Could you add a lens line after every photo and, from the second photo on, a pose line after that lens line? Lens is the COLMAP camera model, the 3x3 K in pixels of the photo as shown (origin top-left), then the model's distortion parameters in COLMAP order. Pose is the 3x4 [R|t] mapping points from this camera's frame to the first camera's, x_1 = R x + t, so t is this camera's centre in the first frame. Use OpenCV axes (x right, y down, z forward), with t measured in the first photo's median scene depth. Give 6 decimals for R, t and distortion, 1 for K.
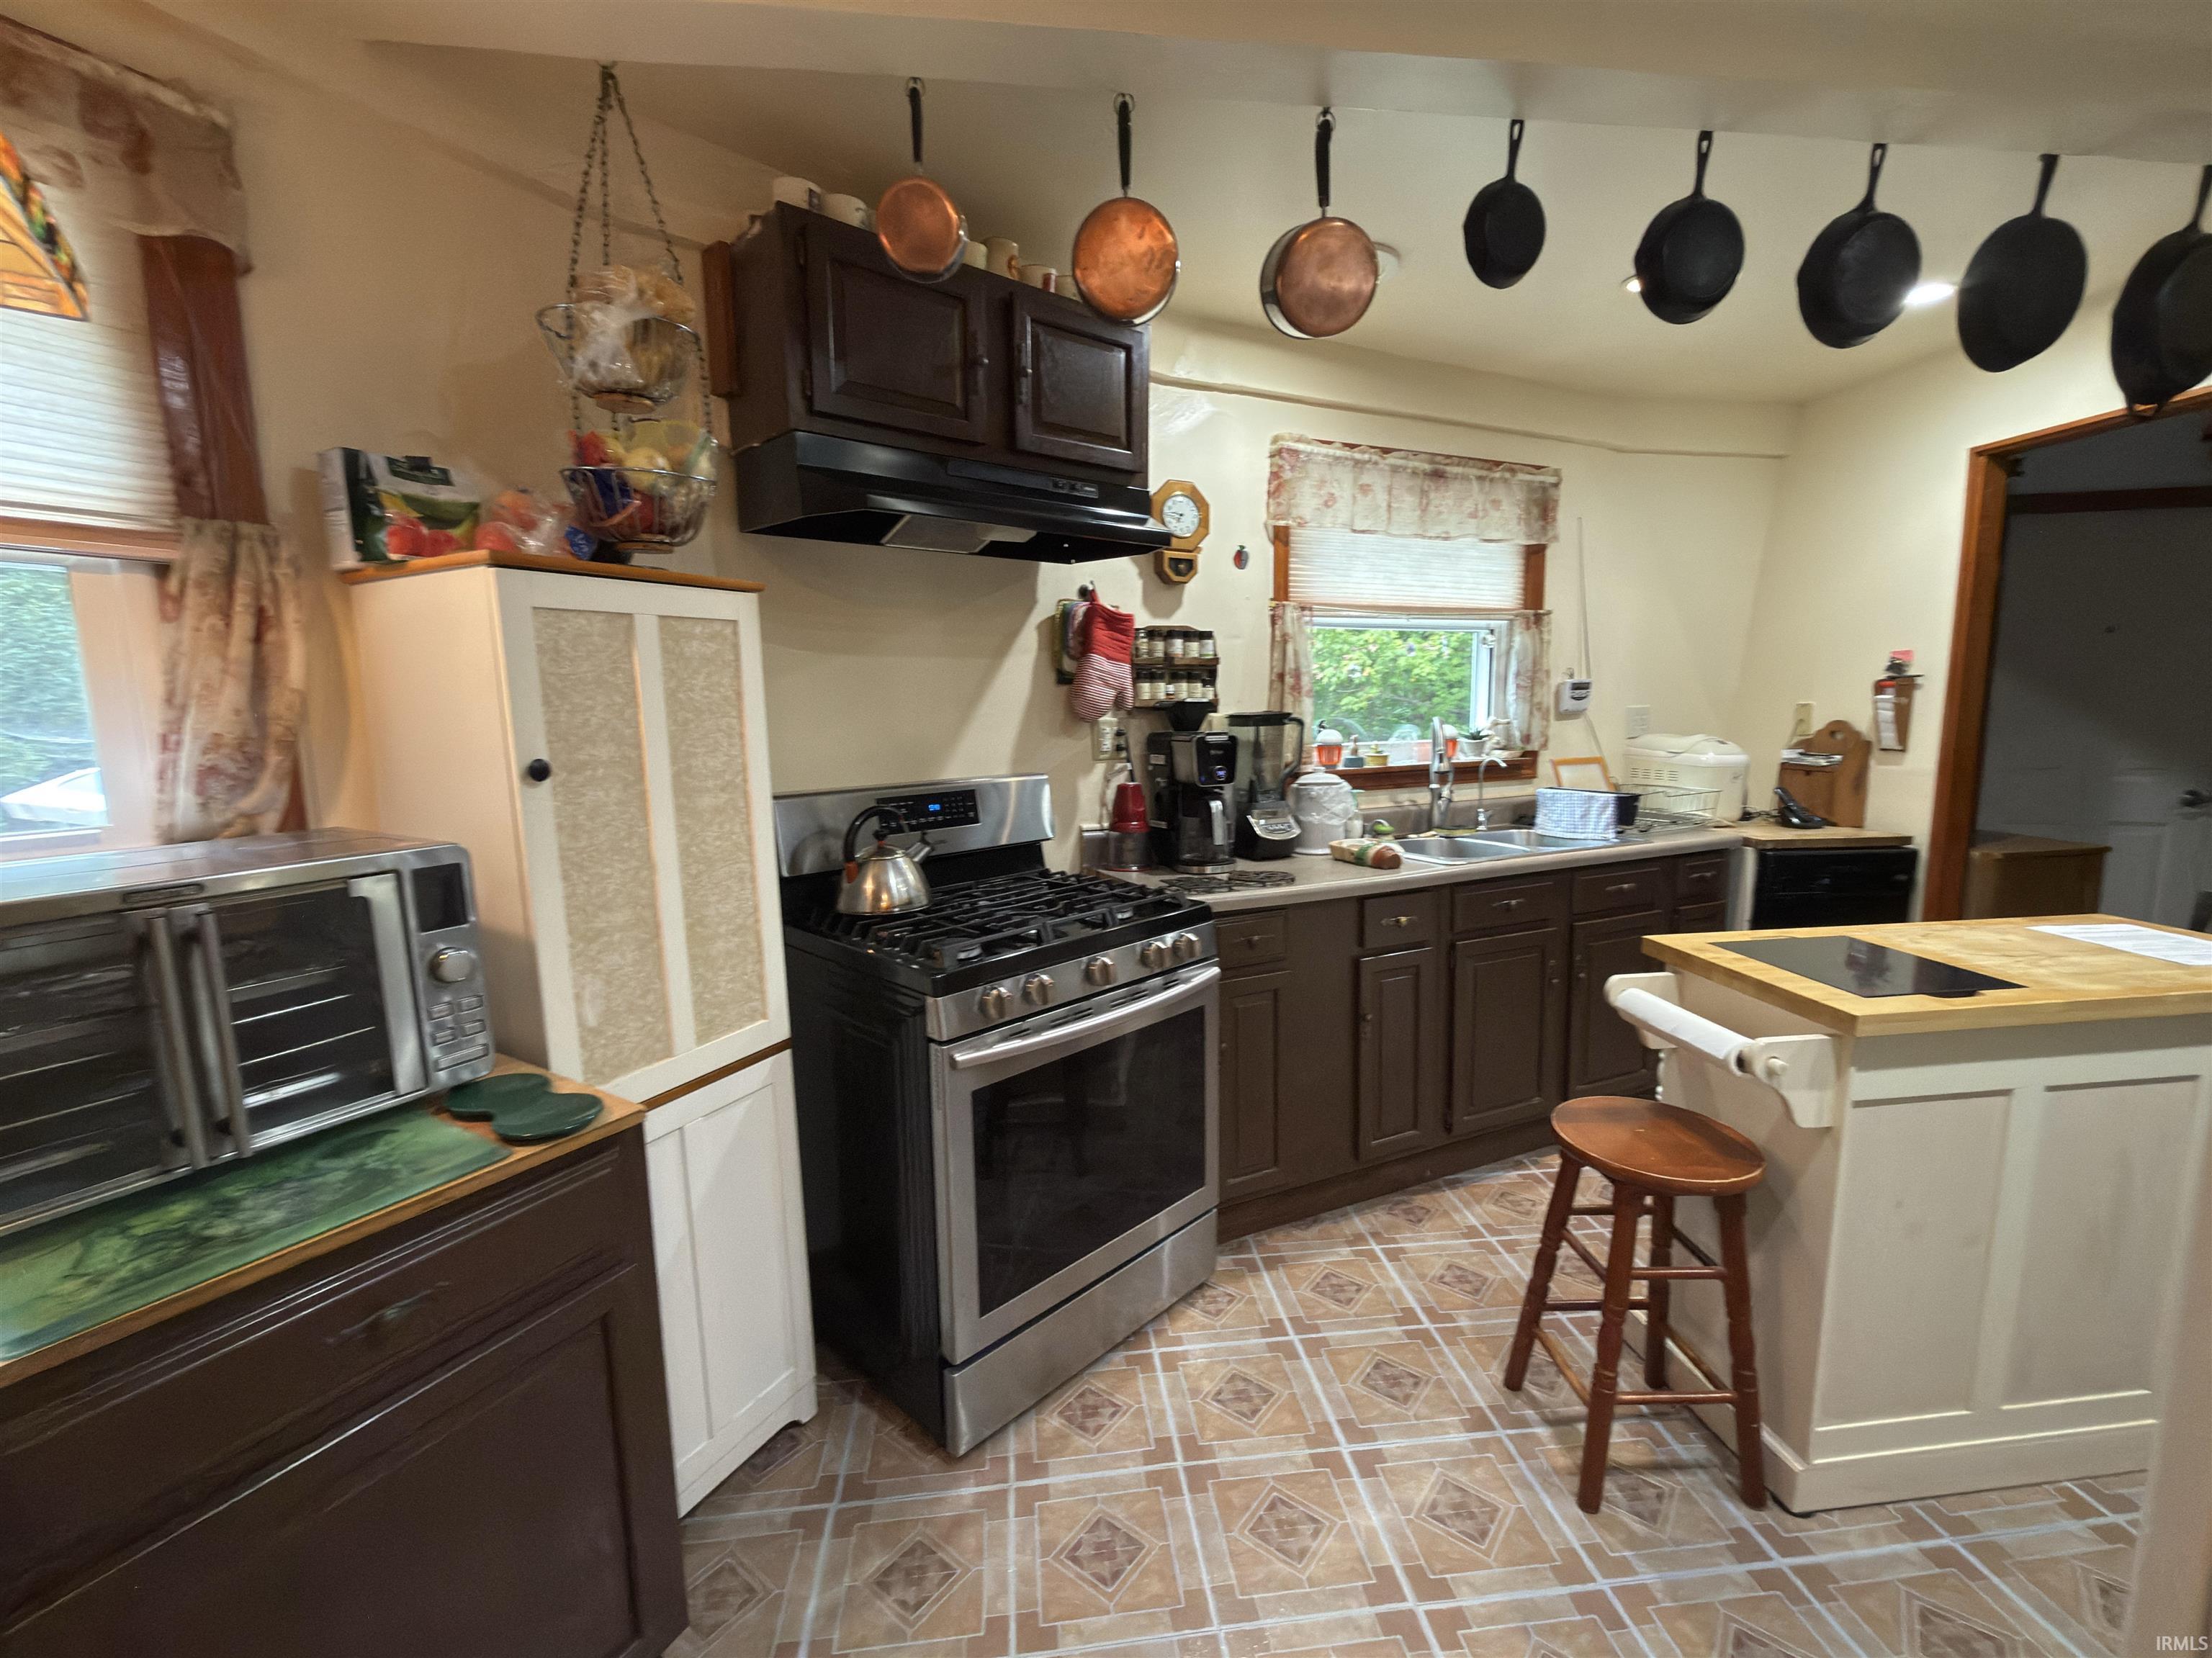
lens RADIAL K [[960.6, 0, 1113.9], [0, 960.6, 832.4], [0, 0, 1]] dist [0.004772, 0.000325]
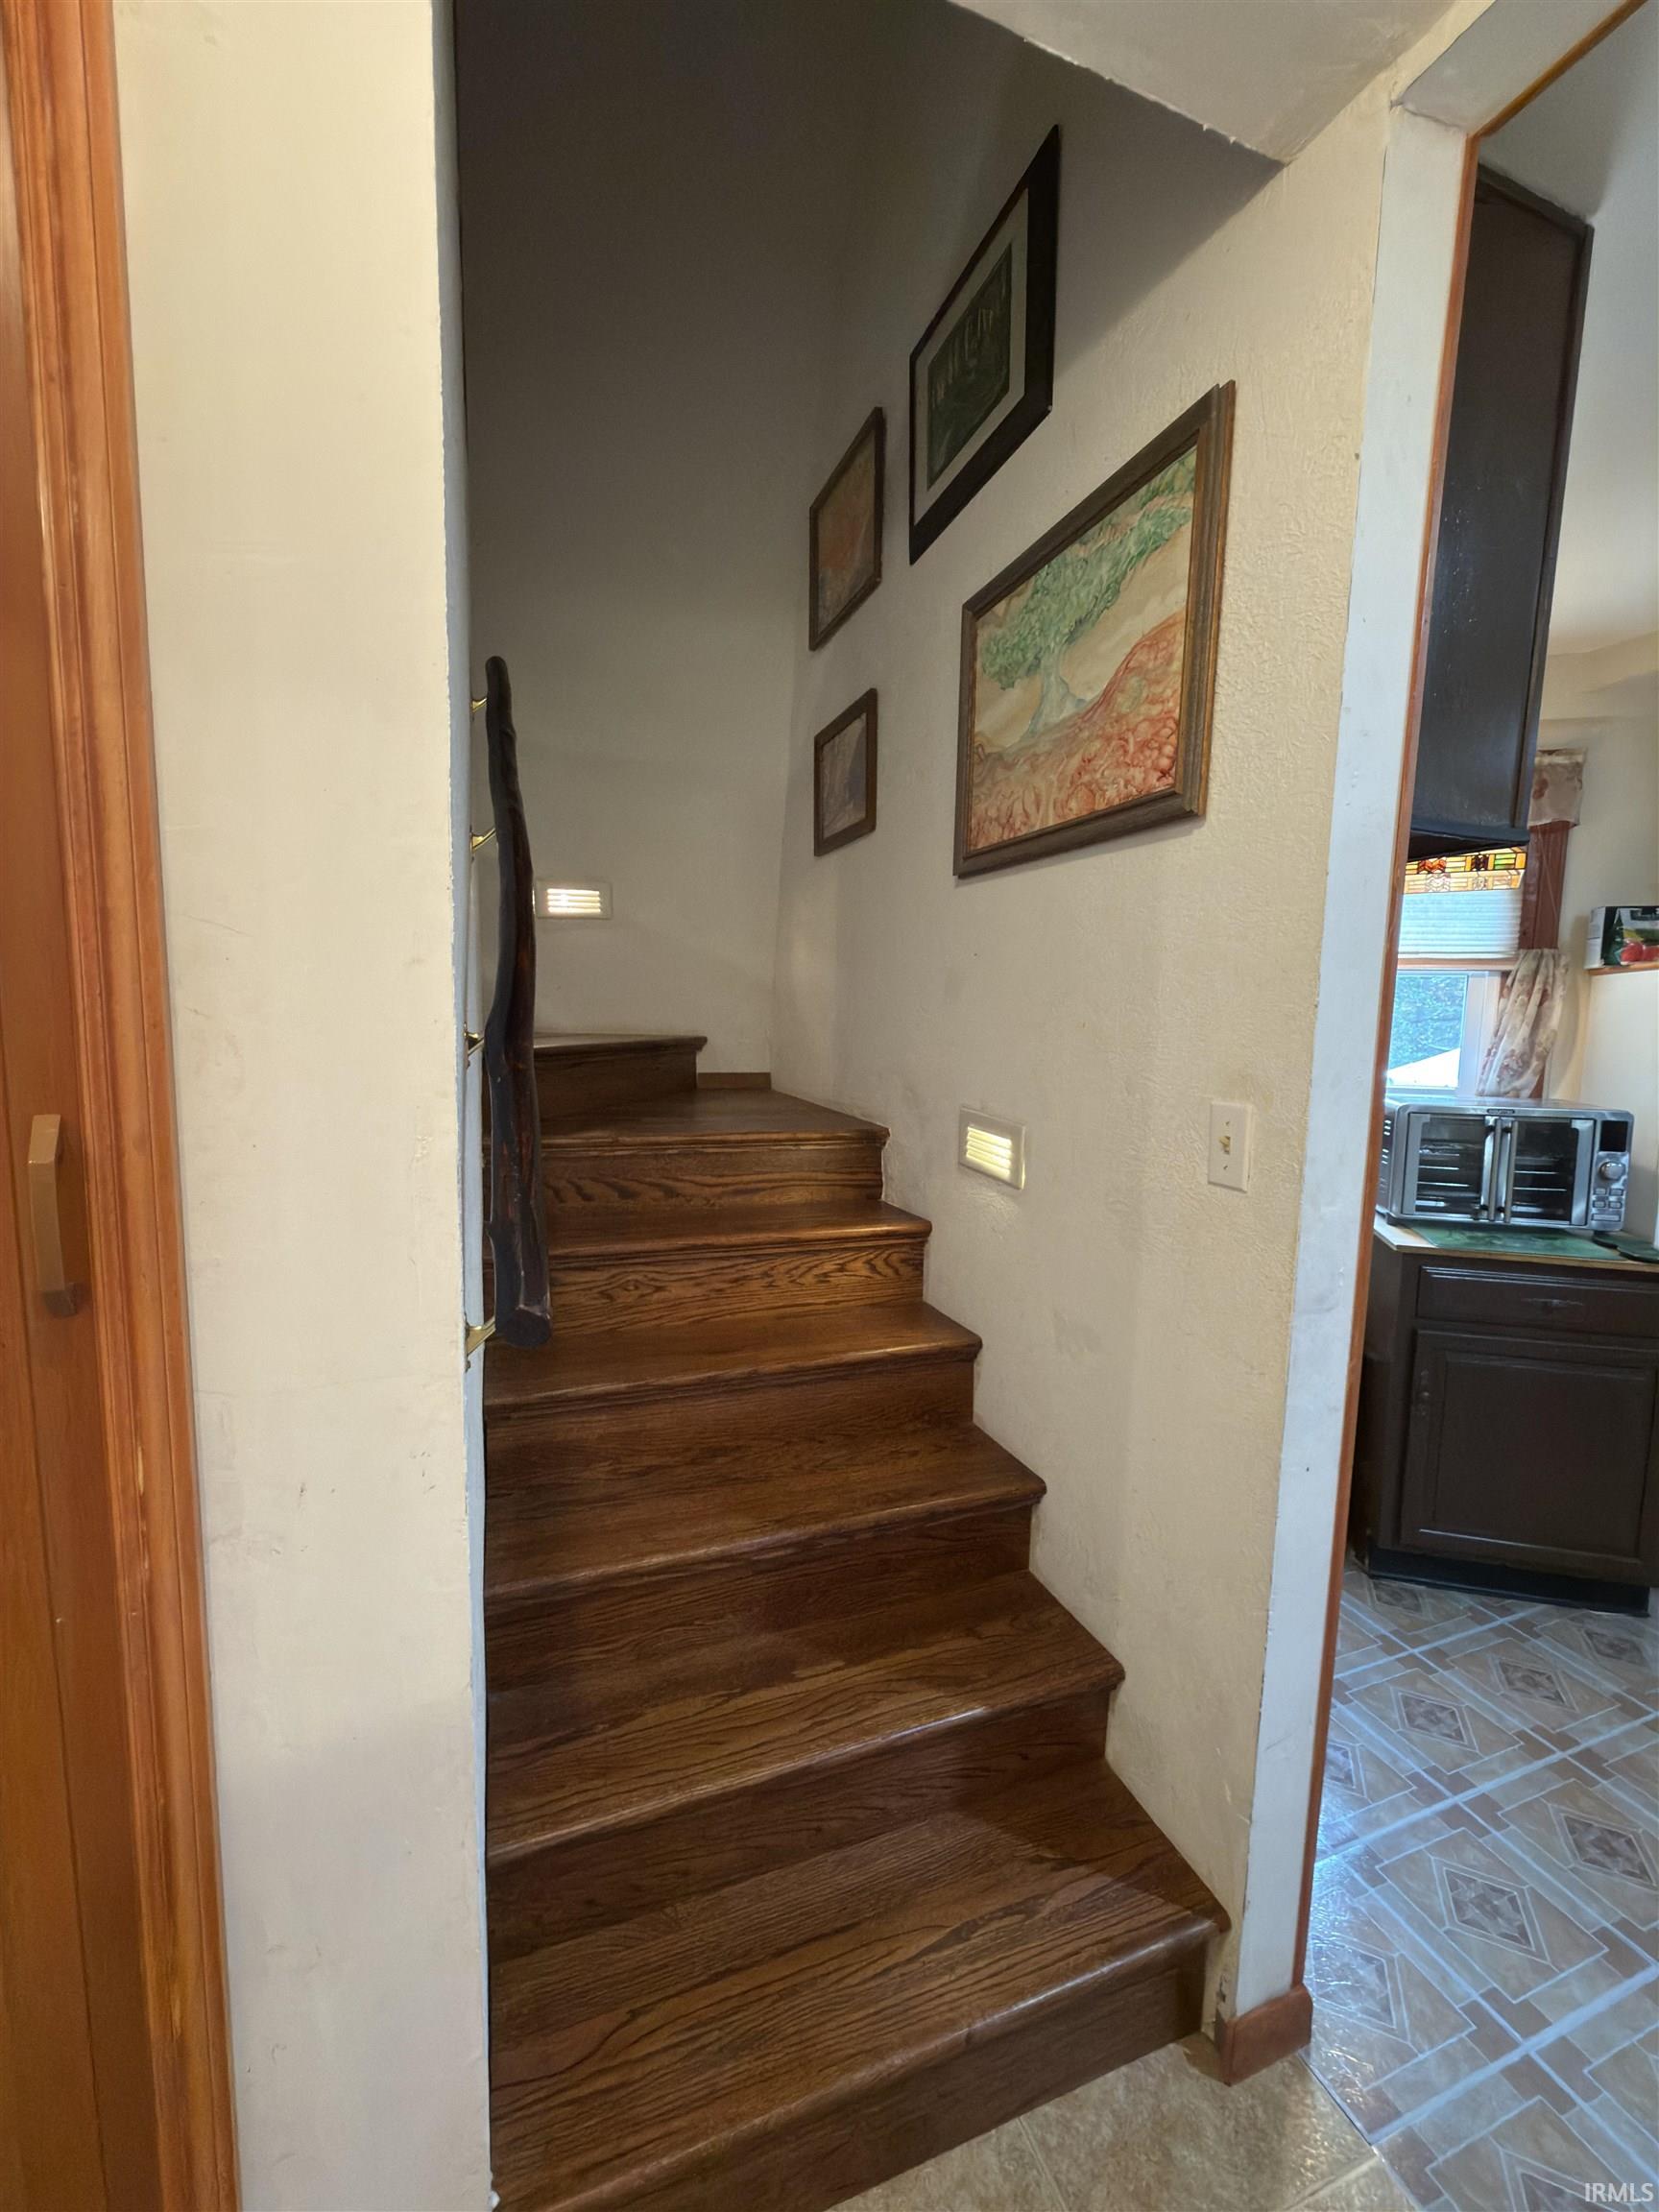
lens RADIAL K [[881.8, 0, 824.6], [0, 881.8, 1113.8], [0, 0, 1]] dist [-0.000375, -0.000471]
pose [[0.242160, 0.116924, -0.963165, 0.589604], [-0.151753, 0.985059, 0.081428, 0.108355], [0.958295, 0.126445, 0.256286, -0.931165]]
